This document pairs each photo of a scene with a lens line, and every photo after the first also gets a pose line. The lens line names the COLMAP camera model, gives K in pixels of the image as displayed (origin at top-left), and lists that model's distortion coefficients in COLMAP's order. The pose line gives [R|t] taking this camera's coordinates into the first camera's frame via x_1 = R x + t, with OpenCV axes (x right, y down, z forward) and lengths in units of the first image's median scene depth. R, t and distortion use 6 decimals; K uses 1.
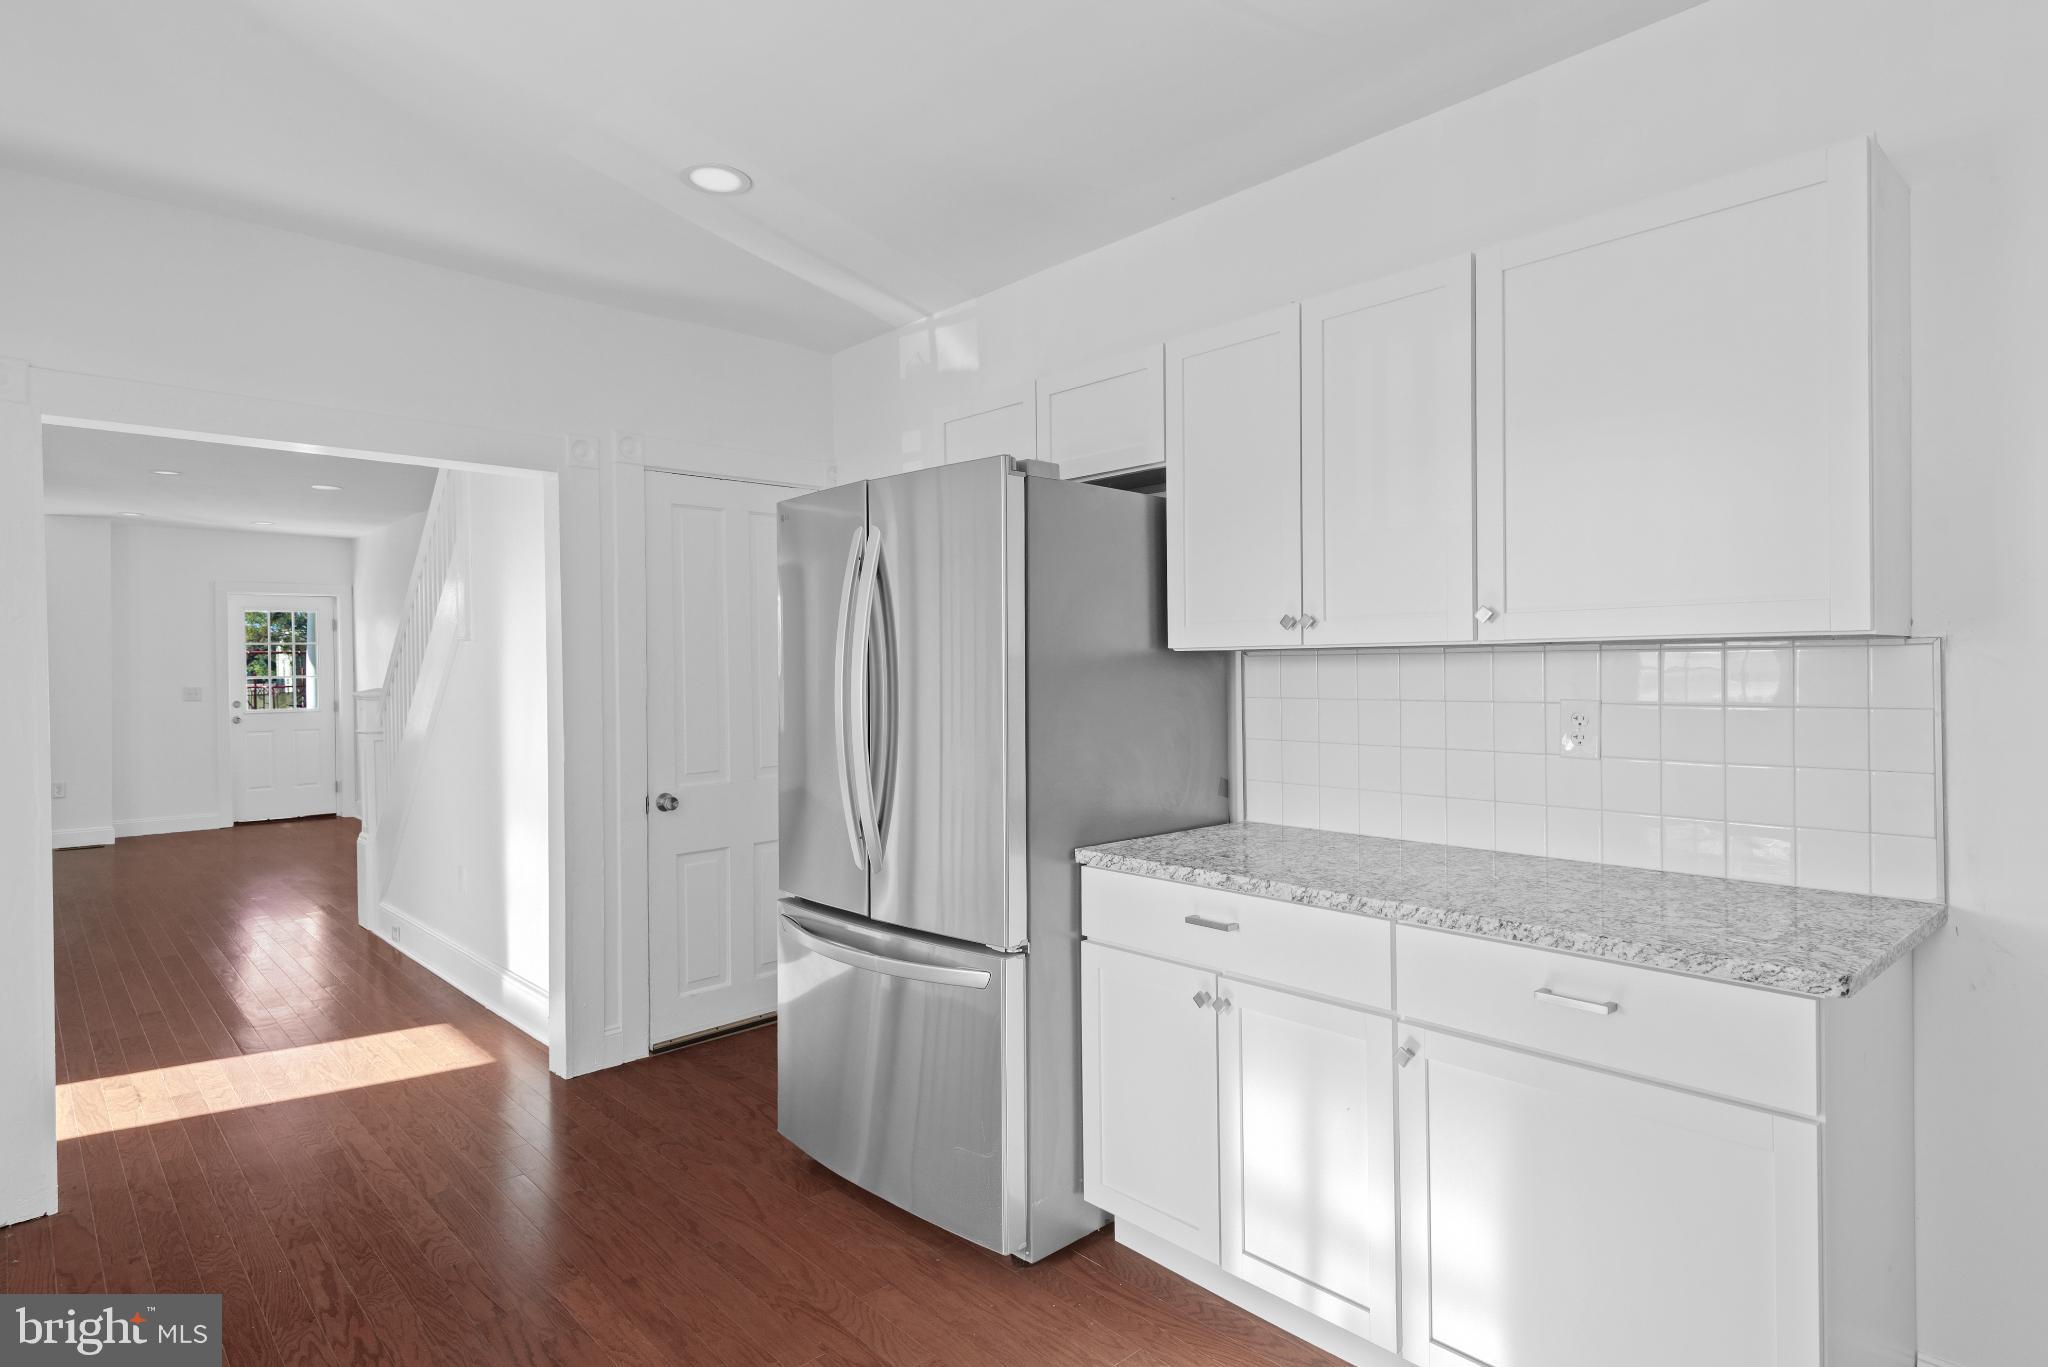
lens RADIAL K [[1097.3, 0, 1021.3], [0, 1097.3, 670.0], [0, 0, 1]] dist [0.032704, -0.000026]
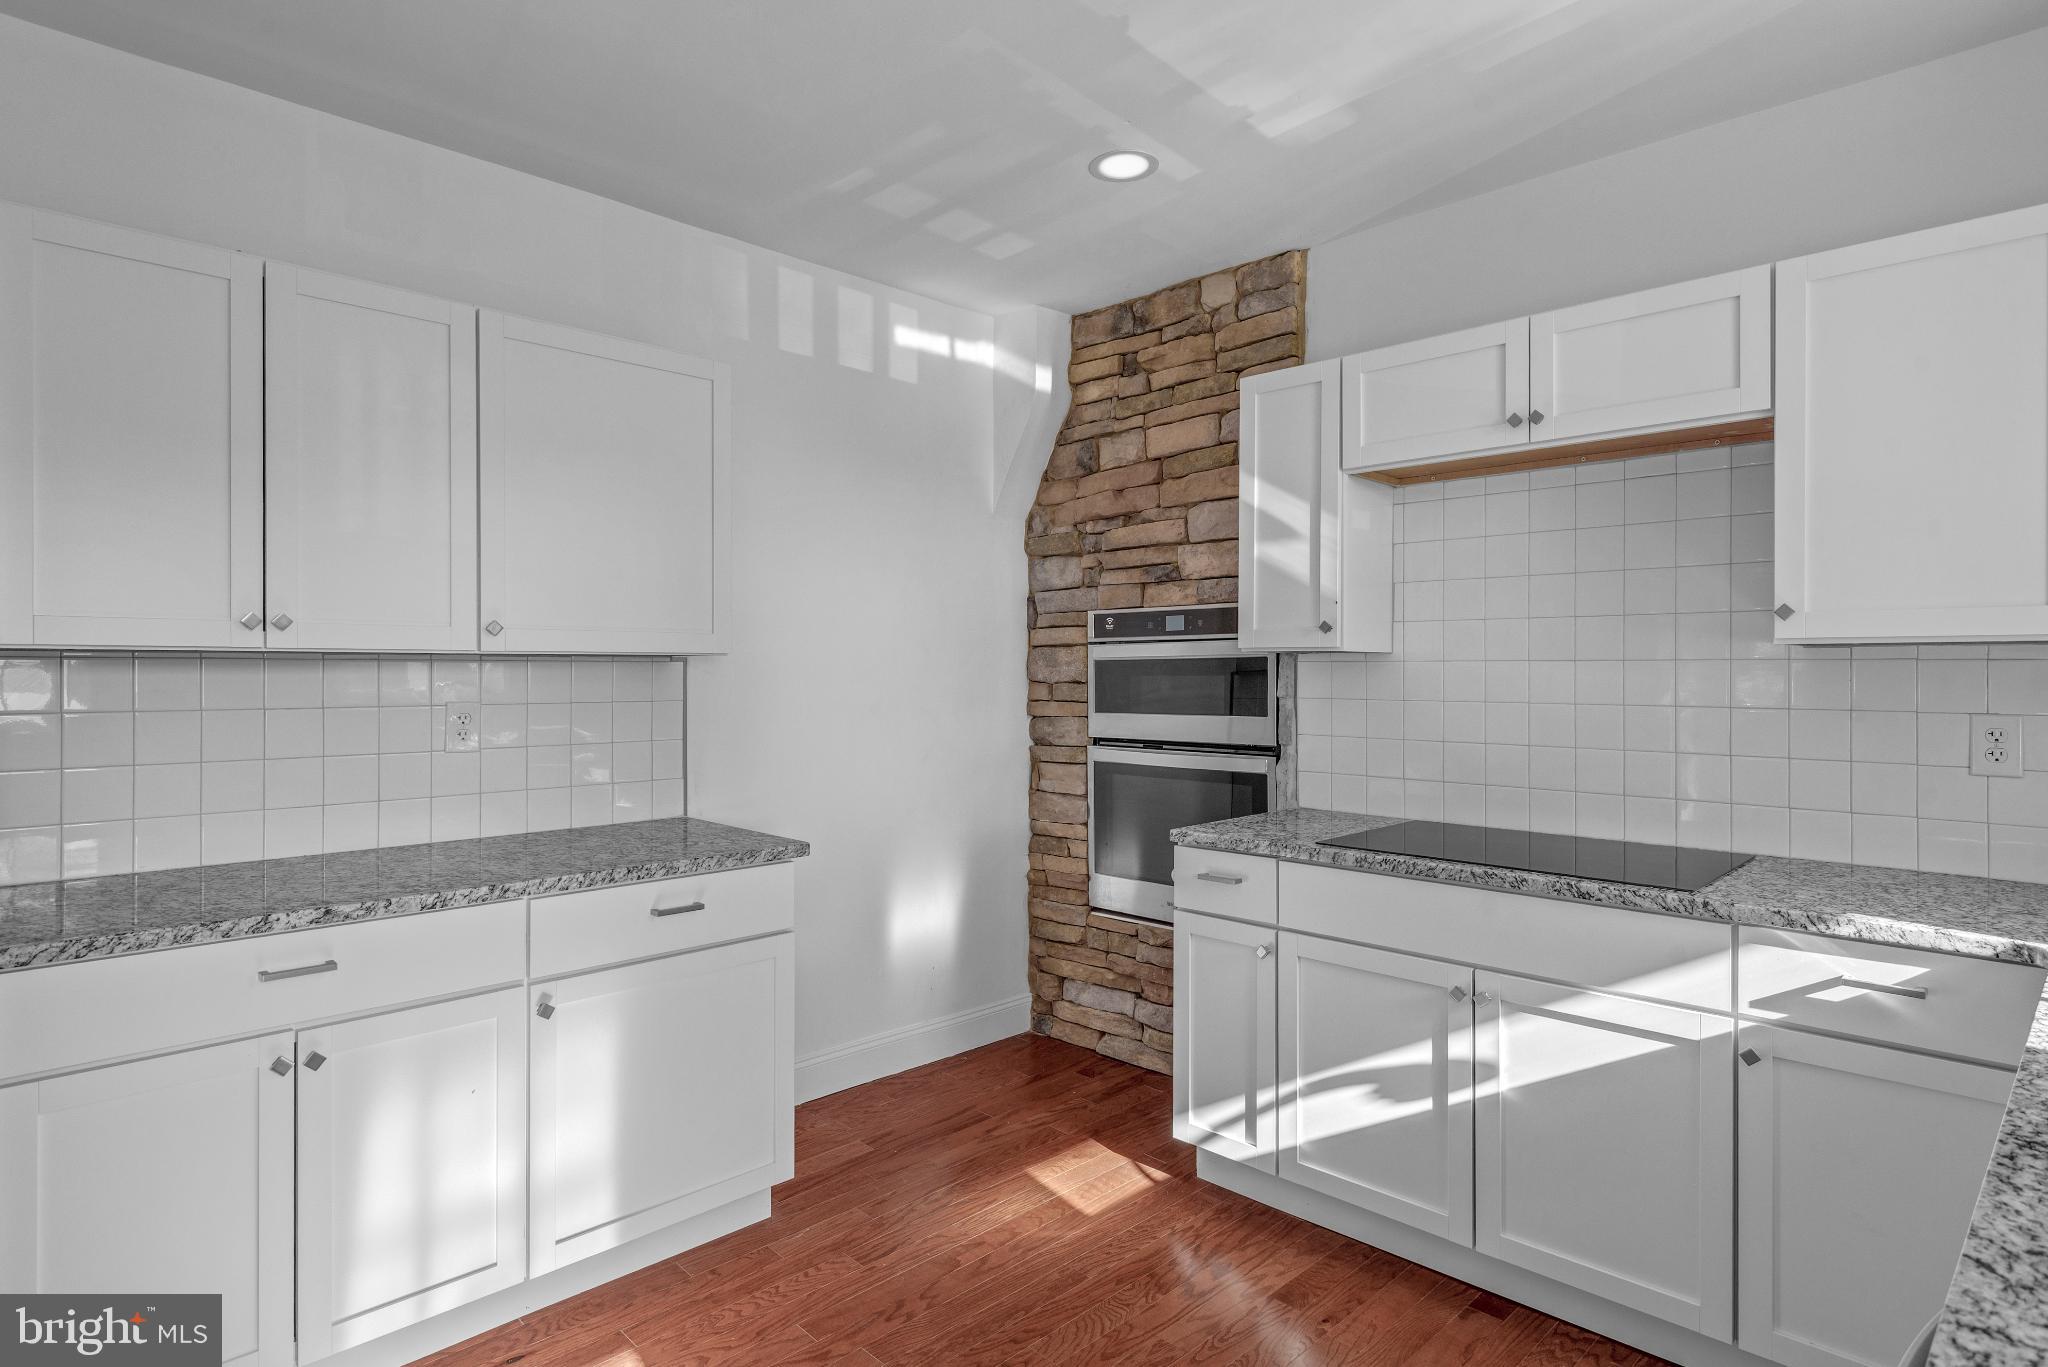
lens RADIAL K [[1099.8, 0, 1025.7], [0, 1099.8, 669.9], [0, 0, 1]] dist [0.000132, -0.000104]
pose [[-0.029532, 0.010151, 0.999512, -0.792920], [0.005285, 0.999936, -0.009999, 0.007939], [-0.999550, 0.004987, -0.029584, 0.515494]]
